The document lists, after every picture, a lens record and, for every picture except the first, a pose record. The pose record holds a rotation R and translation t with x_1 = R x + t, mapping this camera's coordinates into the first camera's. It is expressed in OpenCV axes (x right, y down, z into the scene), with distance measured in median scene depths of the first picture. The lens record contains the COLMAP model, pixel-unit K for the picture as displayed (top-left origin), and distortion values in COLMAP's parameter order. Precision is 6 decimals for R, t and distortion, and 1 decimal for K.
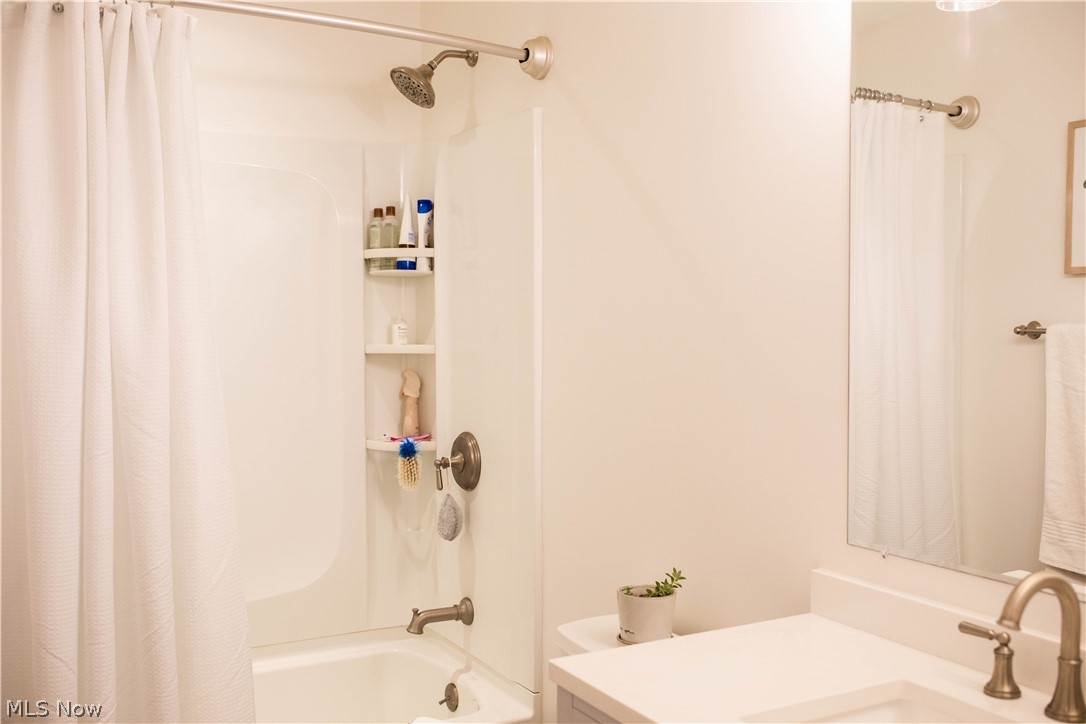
lens RADIAL K [[1071.8, 0, 546.1], [0, 1071.8, 363.8], [0, 0, 1]] dist [-0.043915, 0.007515]
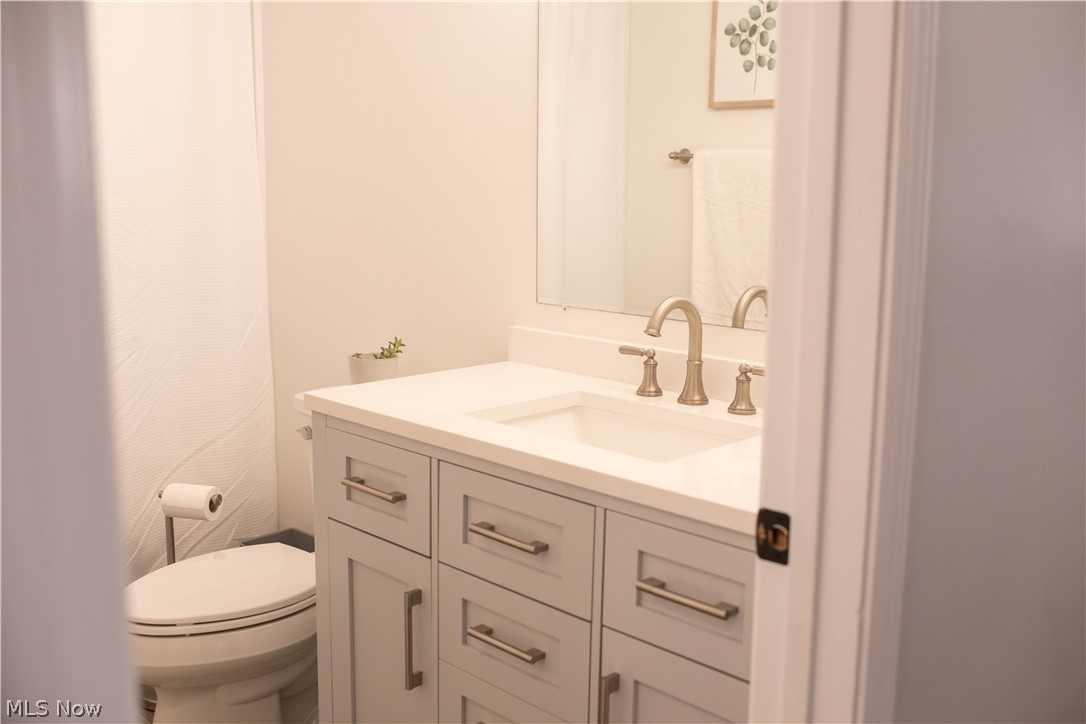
lens RADIAL K [[1071.8, 0, 546.1], [0, 1071.8, 363.8], [0, 0, 1]] dist [-0.043915, 0.007515]
pose [[0.957740, -0.040086, 0.284828, -0.067953], [0.003703, 0.991878, 0.127142, 0.077731], [-0.287612, -0.120715, 0.950109, -0.207076]]
